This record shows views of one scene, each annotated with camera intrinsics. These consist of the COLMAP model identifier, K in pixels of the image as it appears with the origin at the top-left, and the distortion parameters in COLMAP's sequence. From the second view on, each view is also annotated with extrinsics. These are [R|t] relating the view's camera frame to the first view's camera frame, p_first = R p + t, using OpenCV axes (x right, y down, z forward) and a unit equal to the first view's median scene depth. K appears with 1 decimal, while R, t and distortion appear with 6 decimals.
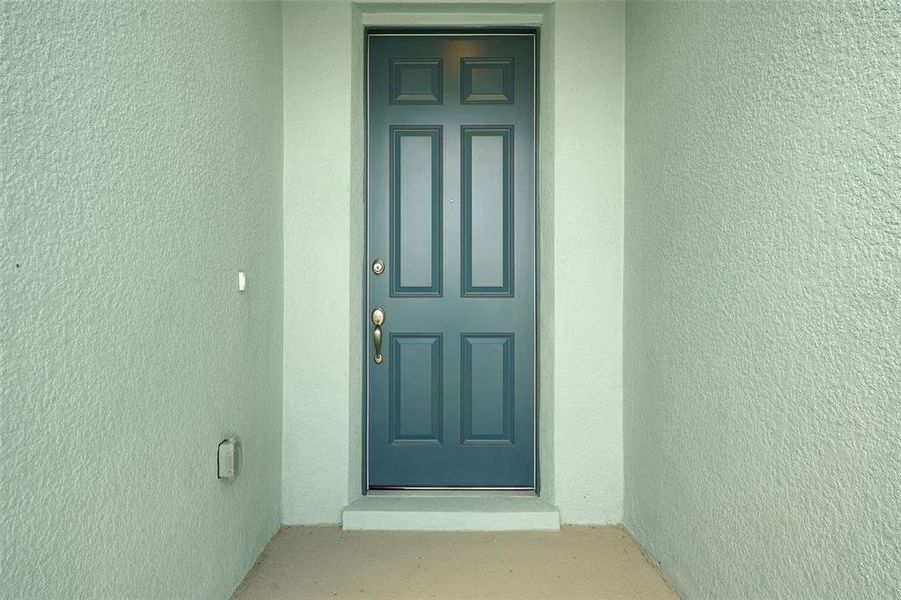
lens RADIAL K [[3487.0, 0, 449.2], [0, 3487.0, 299.2], [0, 0, 1]] dist [0.428678, 0.000000]
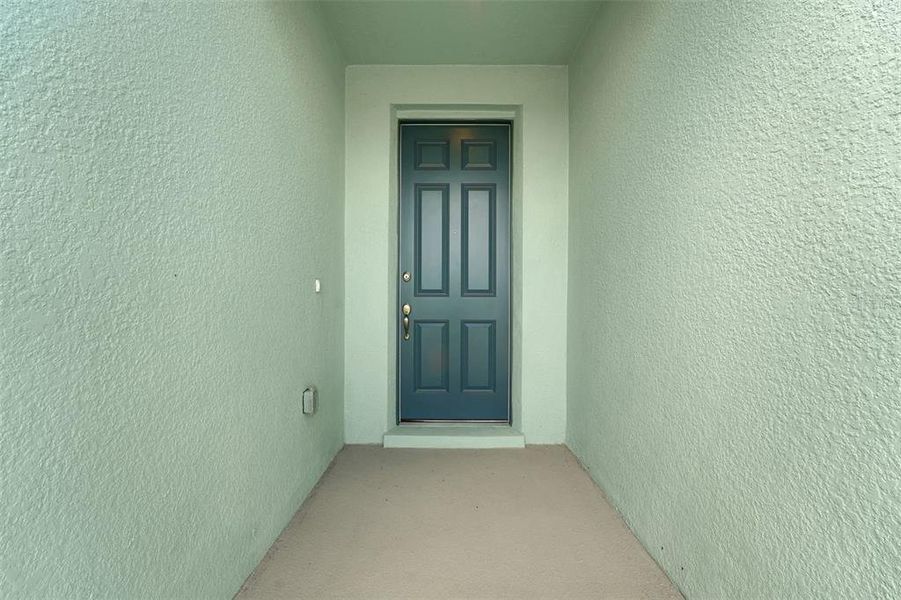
lens RADIAL K [[3487.0, 0, 451.5], [0, 3487.0, 300.6], [0, 0, 1]] dist [0.428678, 0.000000]
pose [[0.999996, 0.002775, 0.000395, -0.001423], [-0.002776, 0.999996, 0.000975, -0.000288], [-0.000393, -0.000976, 0.999999, -0.537825]]
